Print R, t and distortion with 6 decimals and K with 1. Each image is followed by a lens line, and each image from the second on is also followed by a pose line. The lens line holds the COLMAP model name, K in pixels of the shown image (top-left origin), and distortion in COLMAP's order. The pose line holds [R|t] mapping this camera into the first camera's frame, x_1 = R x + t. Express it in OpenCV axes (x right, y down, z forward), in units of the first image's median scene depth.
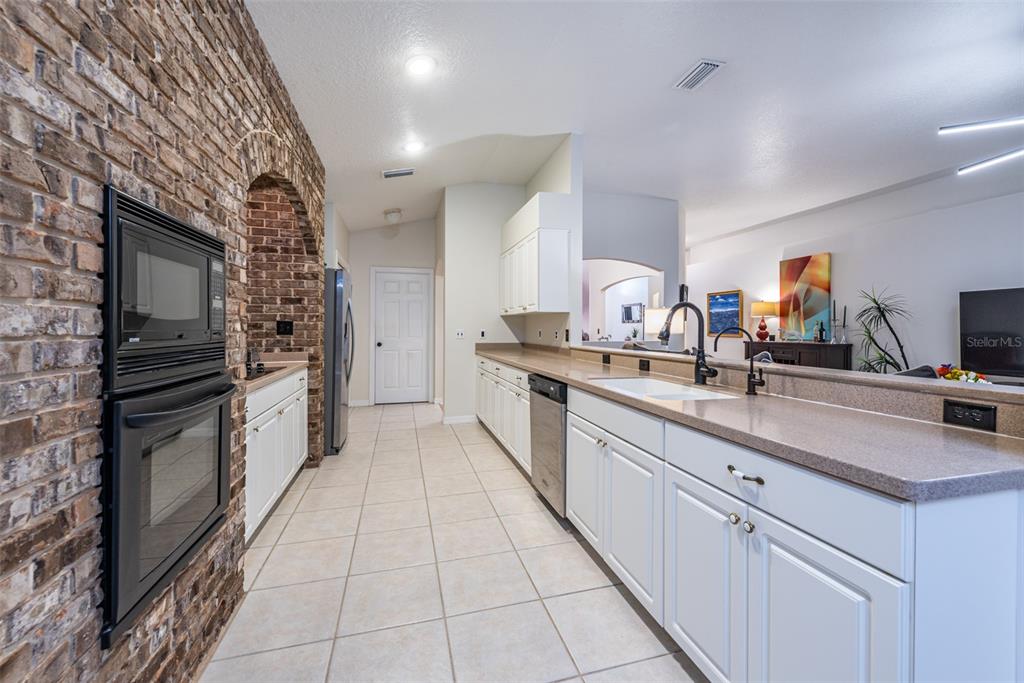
lens RADIAL K [[413.8, 0, 523.5], [0, 413.8, 328.0], [0, 0, 1]] dist [-0.000171, -0.000028]
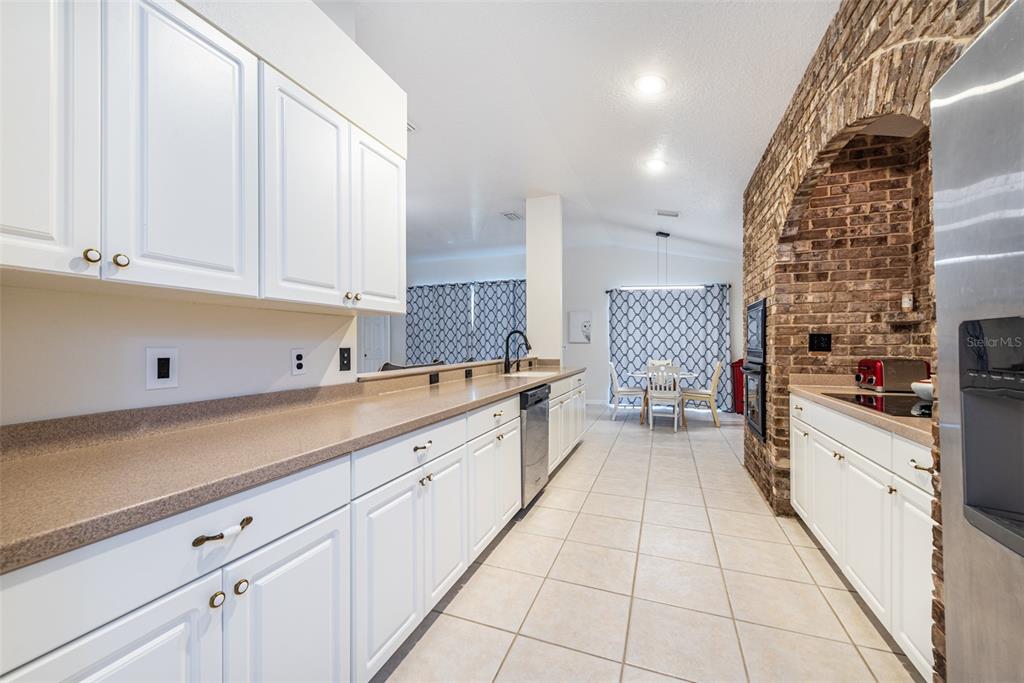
lens RADIAL K [[404.3, 0, 512.0], [0, 404.3, 341.5], [0, 0, 1]] dist [0.025889, 0.000003]
pose [[-0.800735, 0.007767, 0.598968, -0.654405], [0.005929, 0.999970, -0.005041, -0.000402], [-0.598989, -0.000485, -0.800757, 2.254660]]
